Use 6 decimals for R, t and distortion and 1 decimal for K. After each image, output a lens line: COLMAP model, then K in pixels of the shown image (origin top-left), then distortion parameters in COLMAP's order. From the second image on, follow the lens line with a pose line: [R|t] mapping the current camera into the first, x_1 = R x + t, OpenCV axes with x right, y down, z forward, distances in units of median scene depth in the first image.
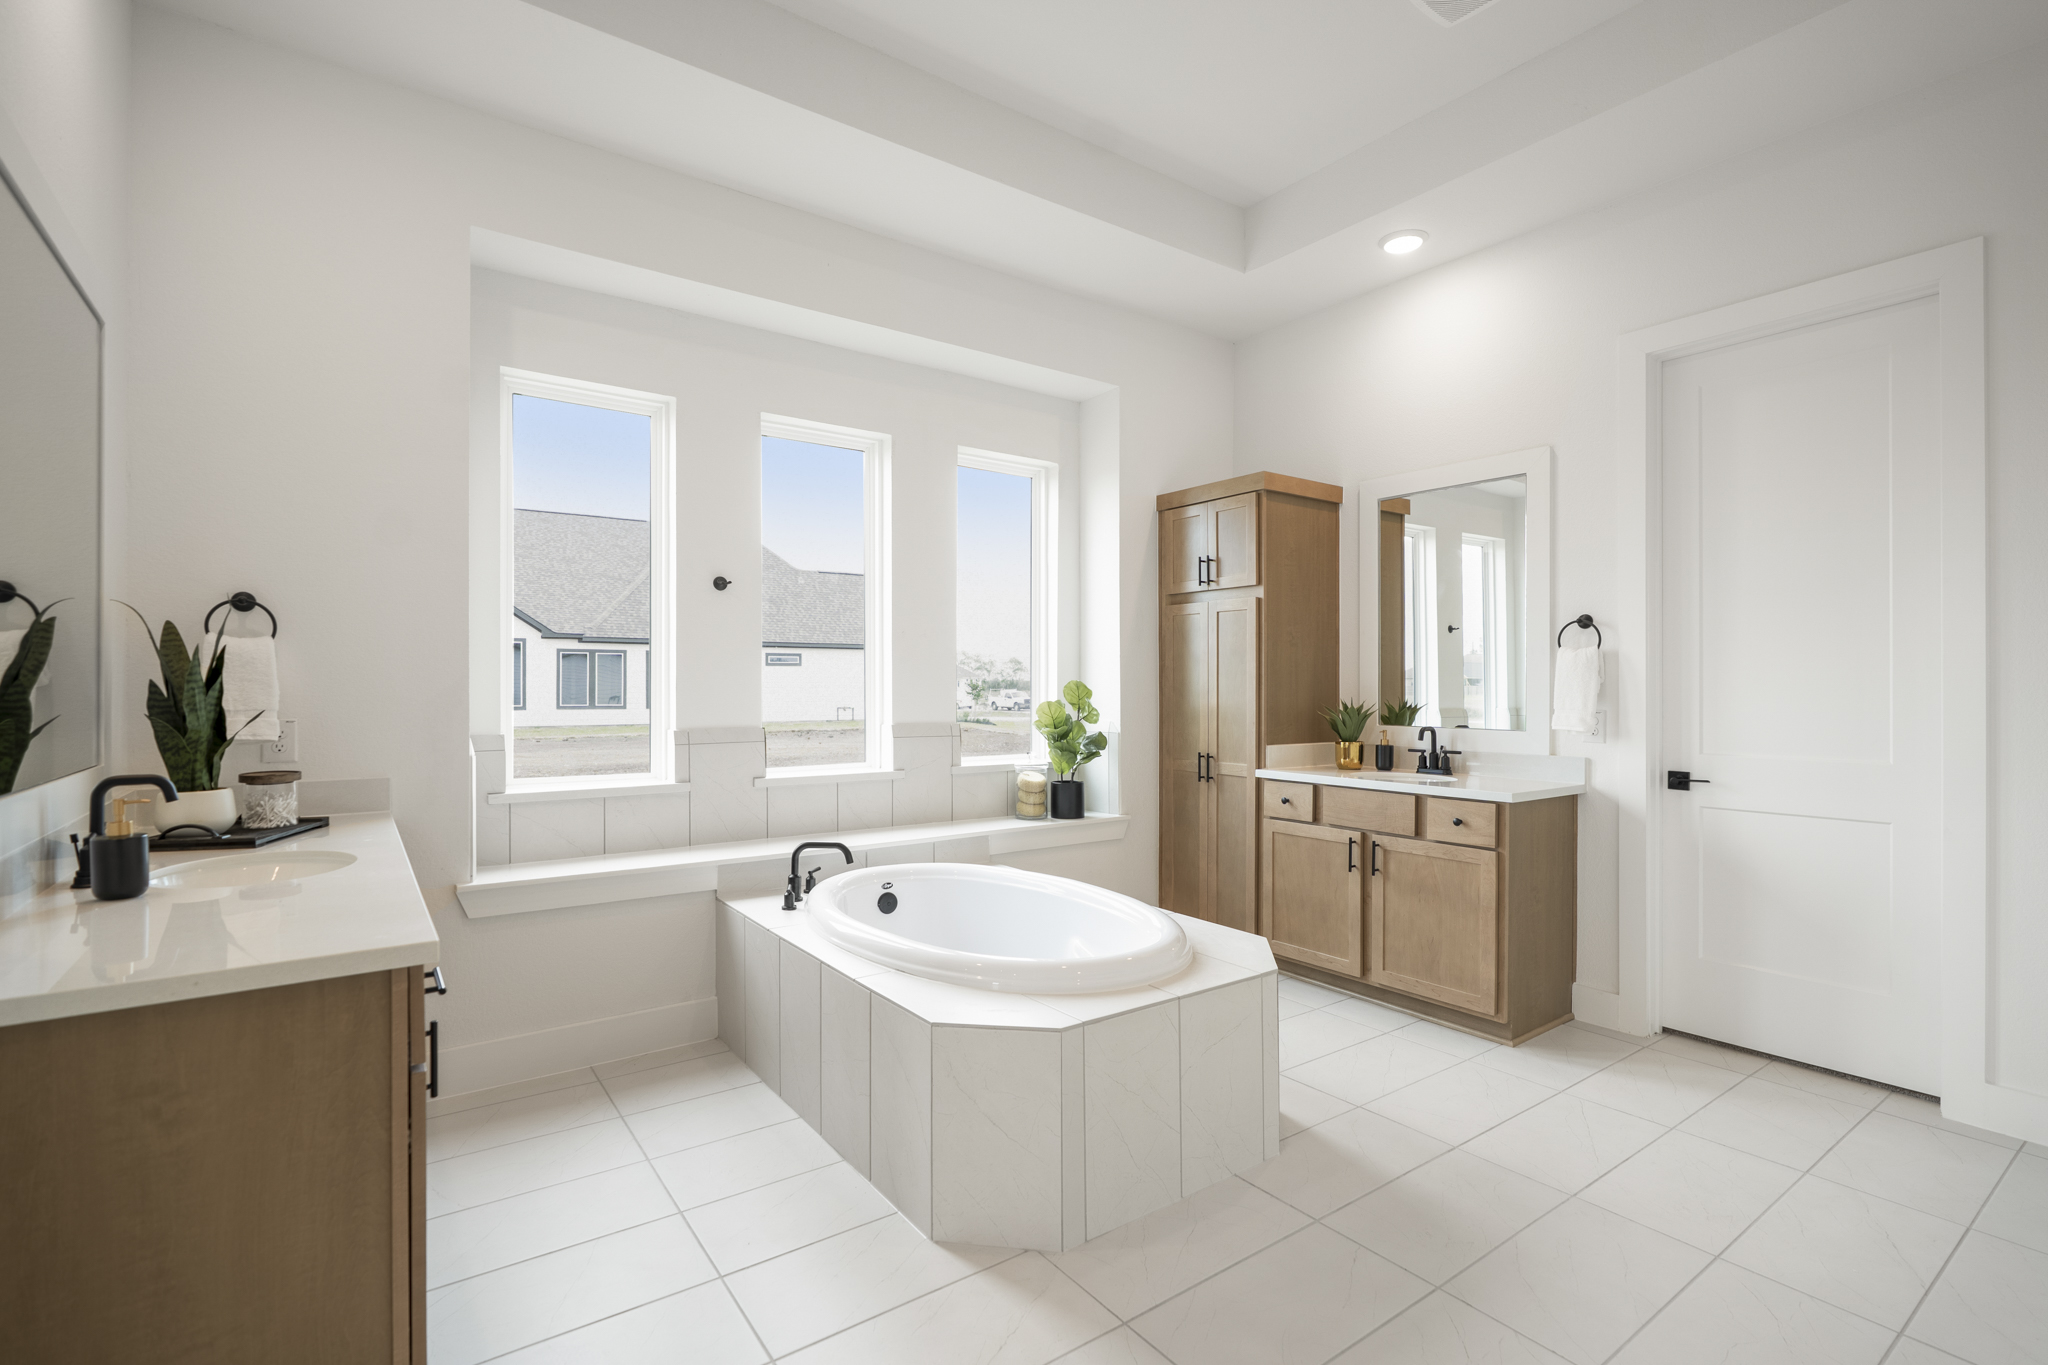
lens RADIAL K [[951.4, 0, 1024.0], [0, 951.4, 682.5], [0, 0, 1]] dist [-0.036414, -0.000026]
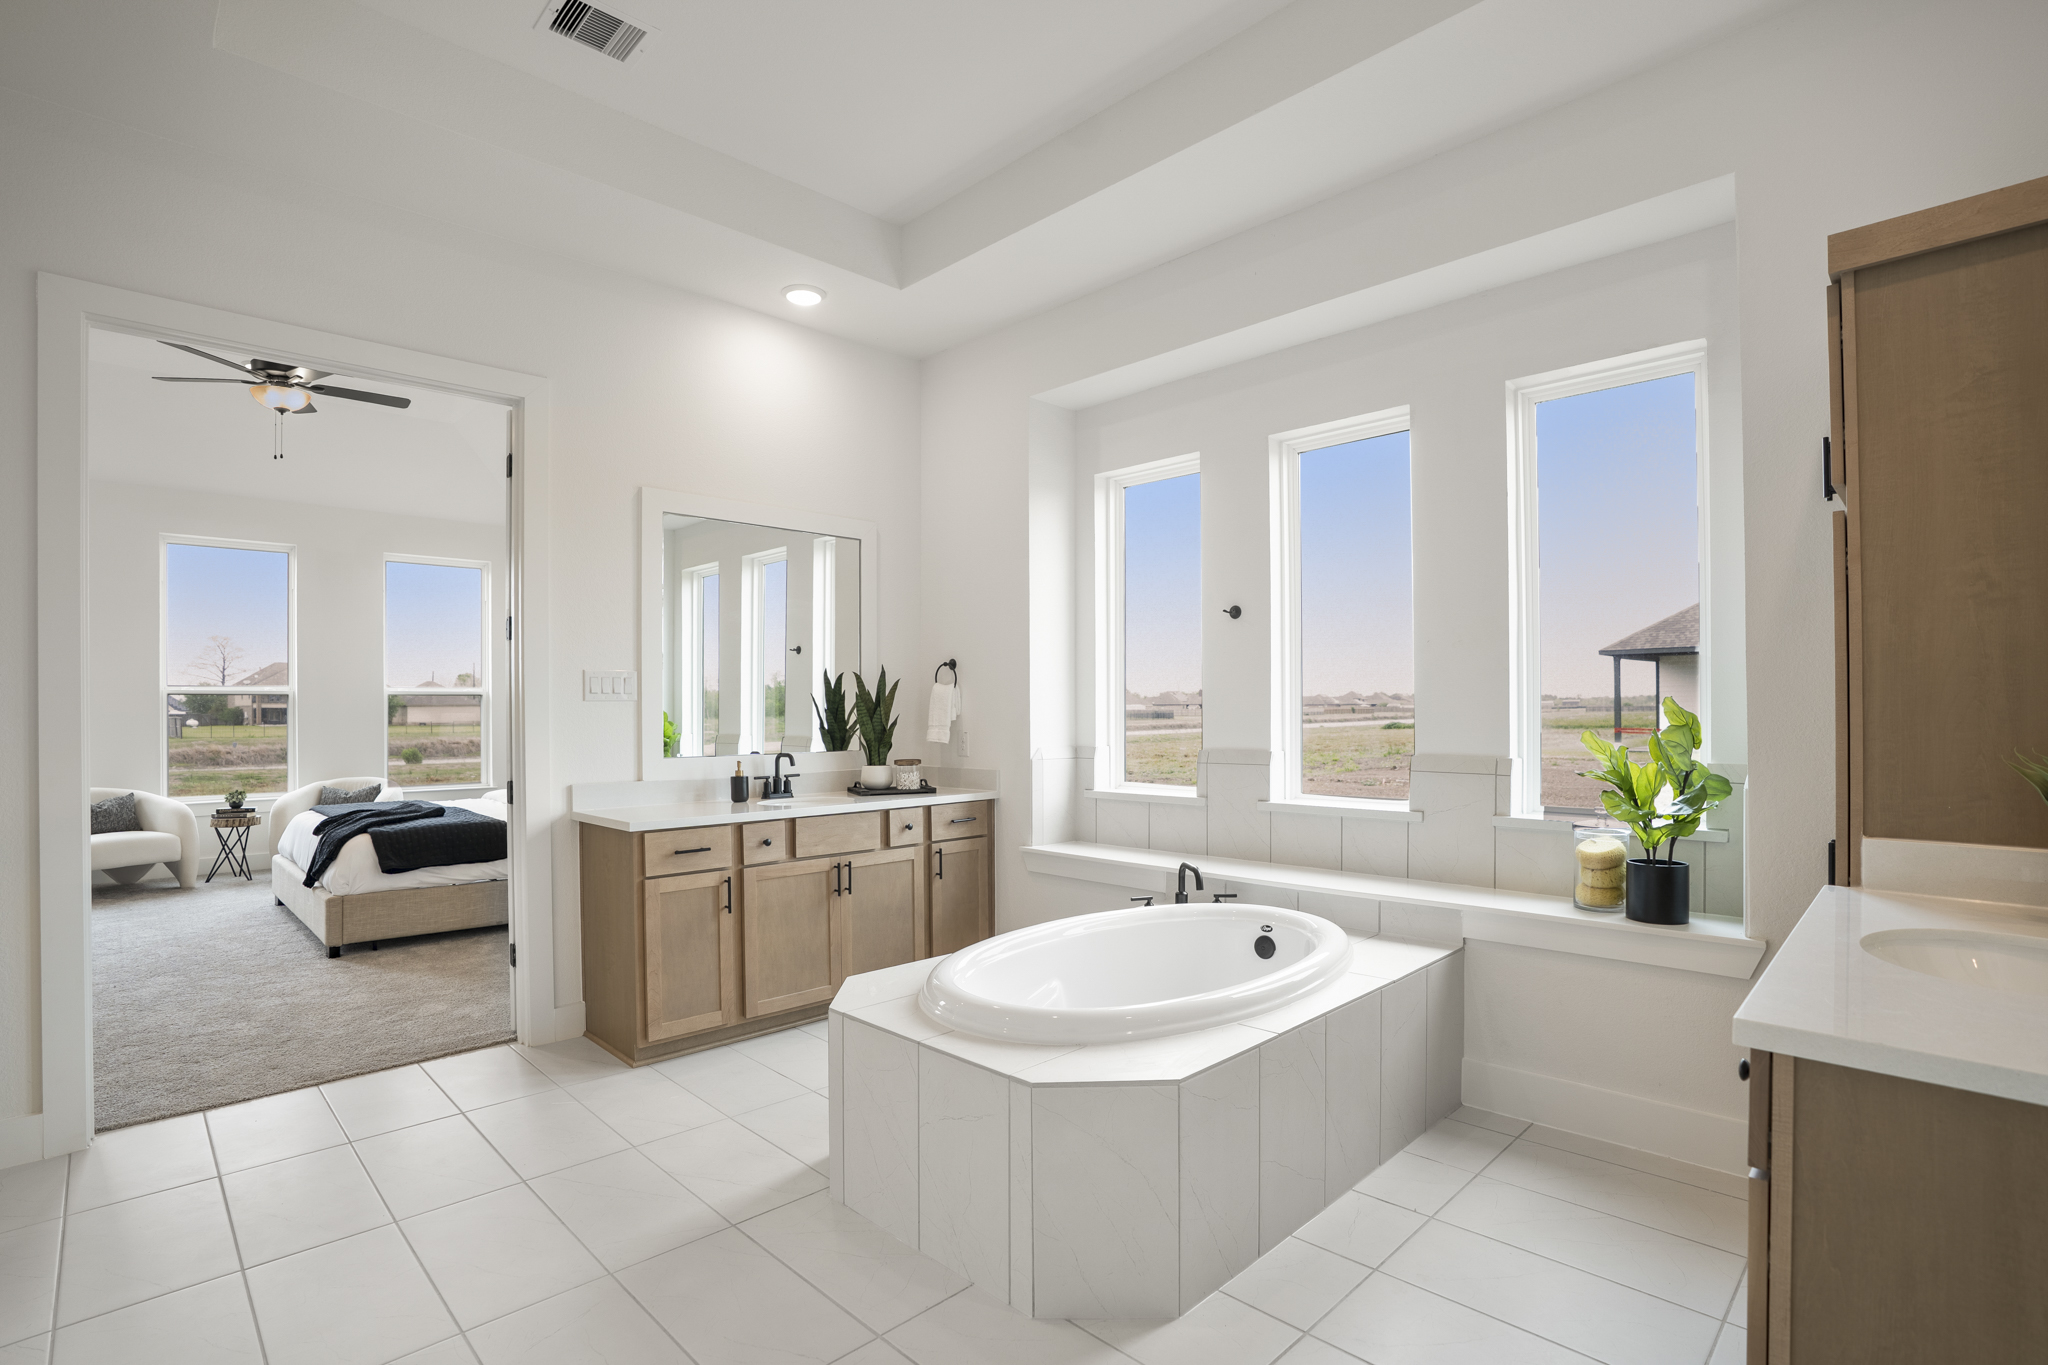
lens RADIAL K [[966.5, 0, 1015.5], [0, 966.5, 708.8], [0, 0, 1]] dist [-0.033826, 0.000295]
pose [[0.148170, -0.005547, -0.988946, 0.735305], [0.009571, 0.999945, -0.004175, 0.004789], [0.988916, -0.008846, 0.148215, 0.624854]]
